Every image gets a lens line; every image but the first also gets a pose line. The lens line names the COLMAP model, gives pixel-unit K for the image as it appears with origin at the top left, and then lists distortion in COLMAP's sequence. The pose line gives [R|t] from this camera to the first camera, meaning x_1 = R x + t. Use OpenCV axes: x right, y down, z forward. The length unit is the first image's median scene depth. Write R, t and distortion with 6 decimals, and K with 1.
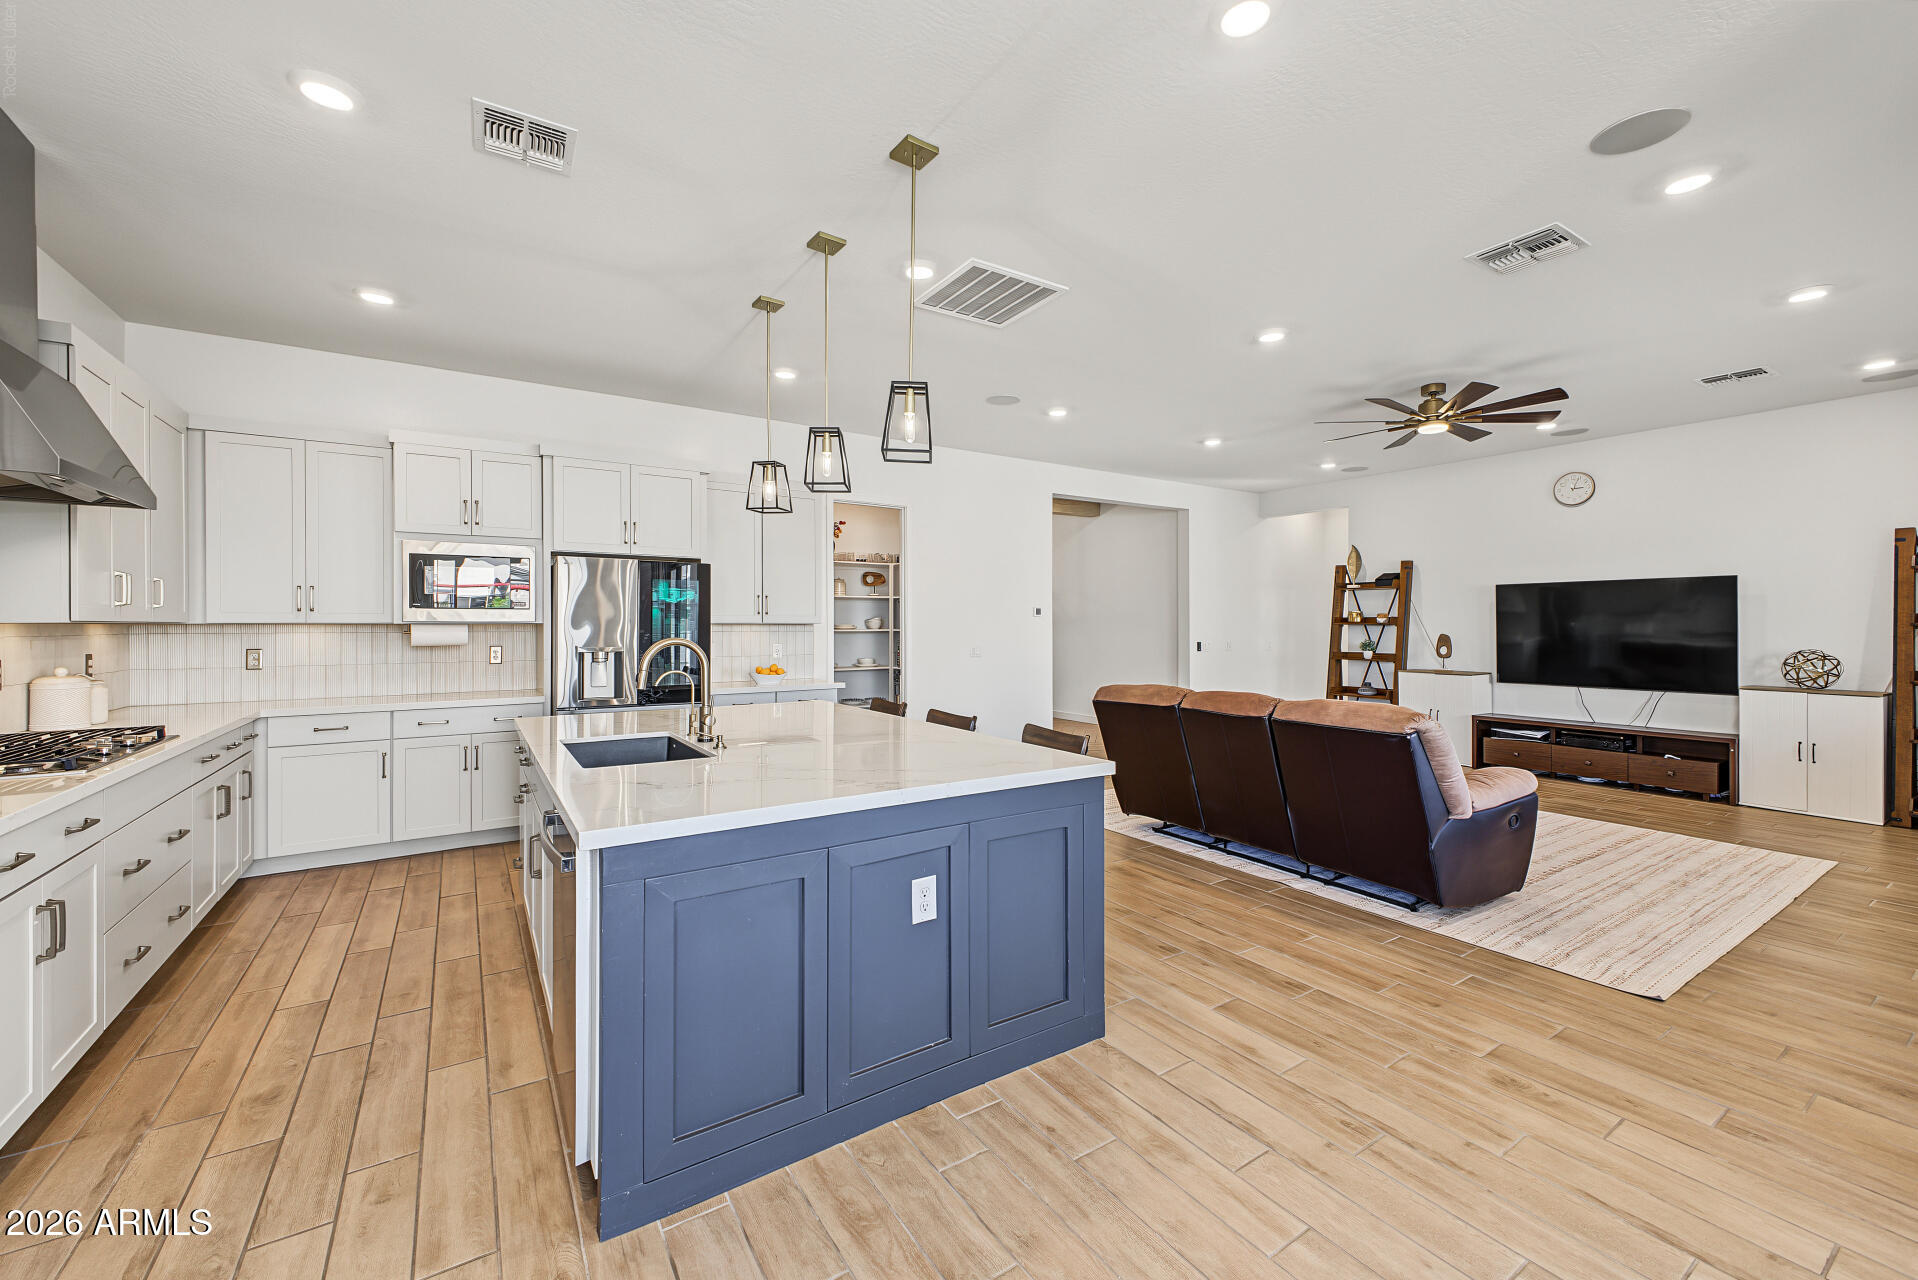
lens RADIAL K [[764.3, 0, 968.9], [0, 764.3, 628.8], [0, 0, 1]] dist [0.015389, -0.004347]
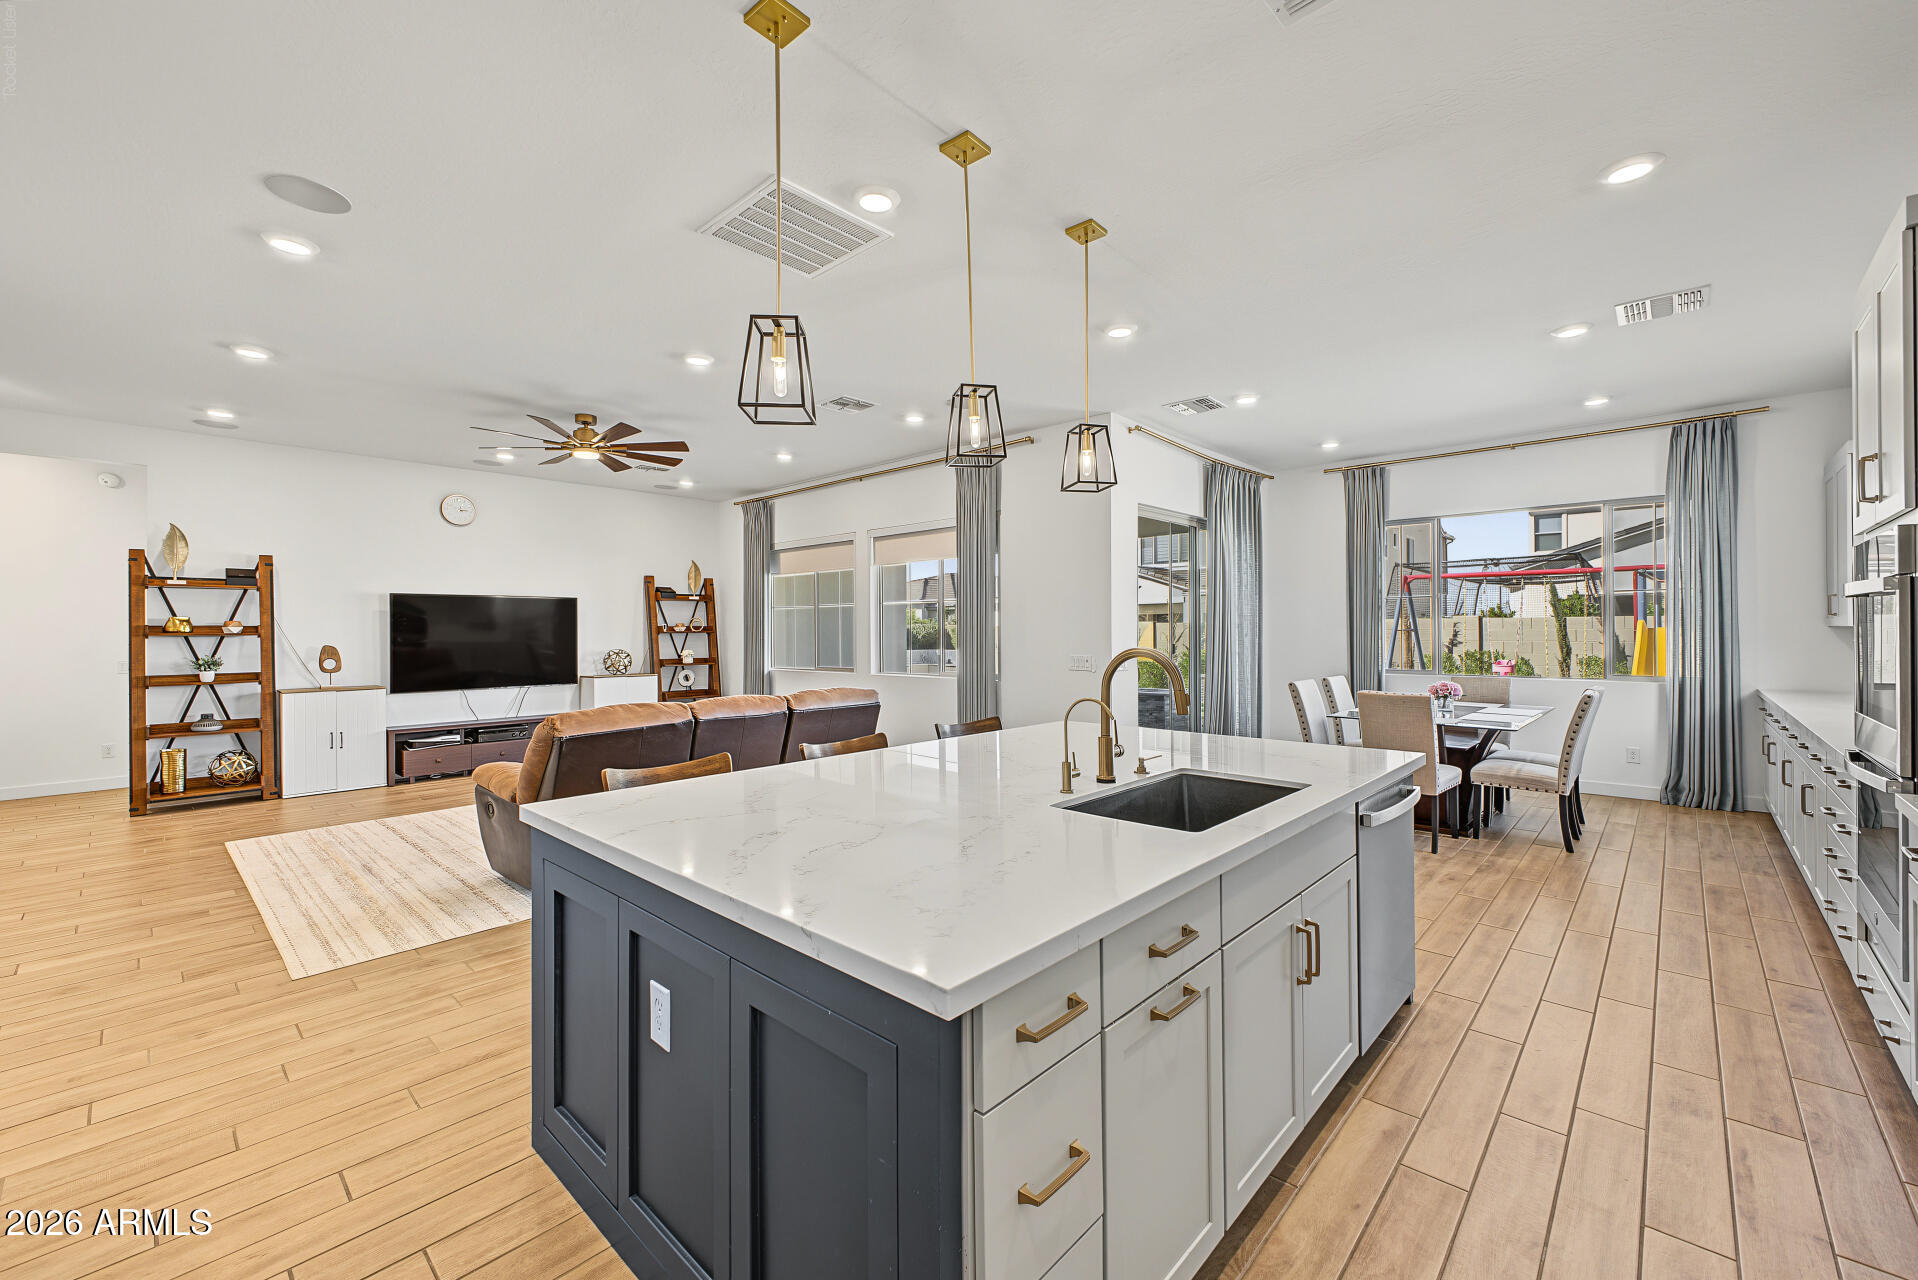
lens RADIAL K [[764.3, 0, 966.1], [0, 764.3, 633.3], [0, 0, 1]] dist [0.015389, -0.004347]
pose [[-0.237770, -0.004916, 0.971309, -0.771292], [0.012013, 0.999896, 0.008002, -0.009701], [-0.971247, 0.013571, -0.237687, 0.963327]]
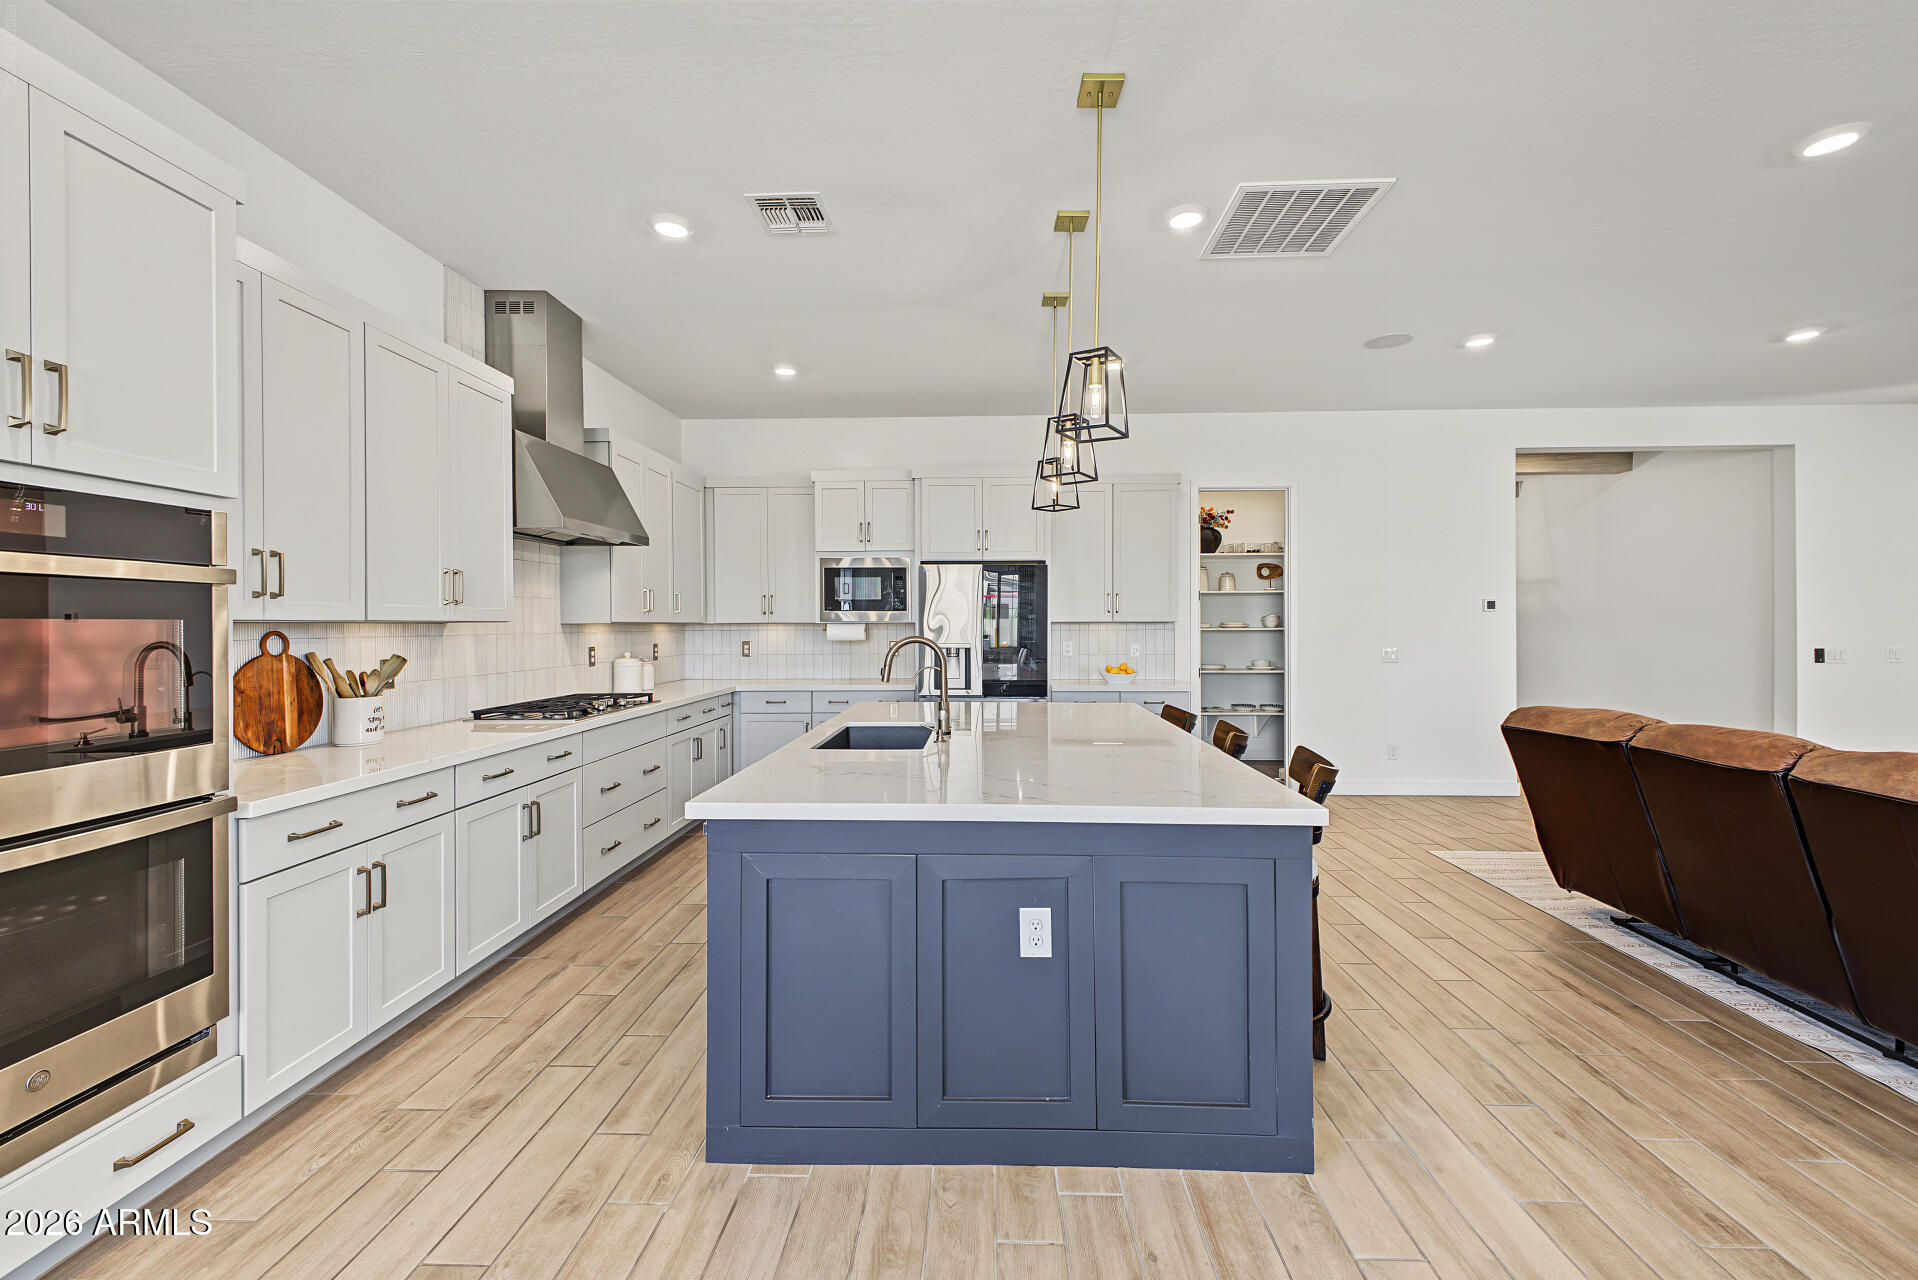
lens RADIAL K [[764.3, 0, 963.1], [0, 764.3, 628.0], [0, 0, 1]] dist [0.015389, -0.004347]
pose [[0.814991, 0.001290, -0.579472, 0.206099], [-0.000335, 0.999998, 0.001756, -0.000975], [0.579473, -0.001237, 0.814990, 0.119253]]
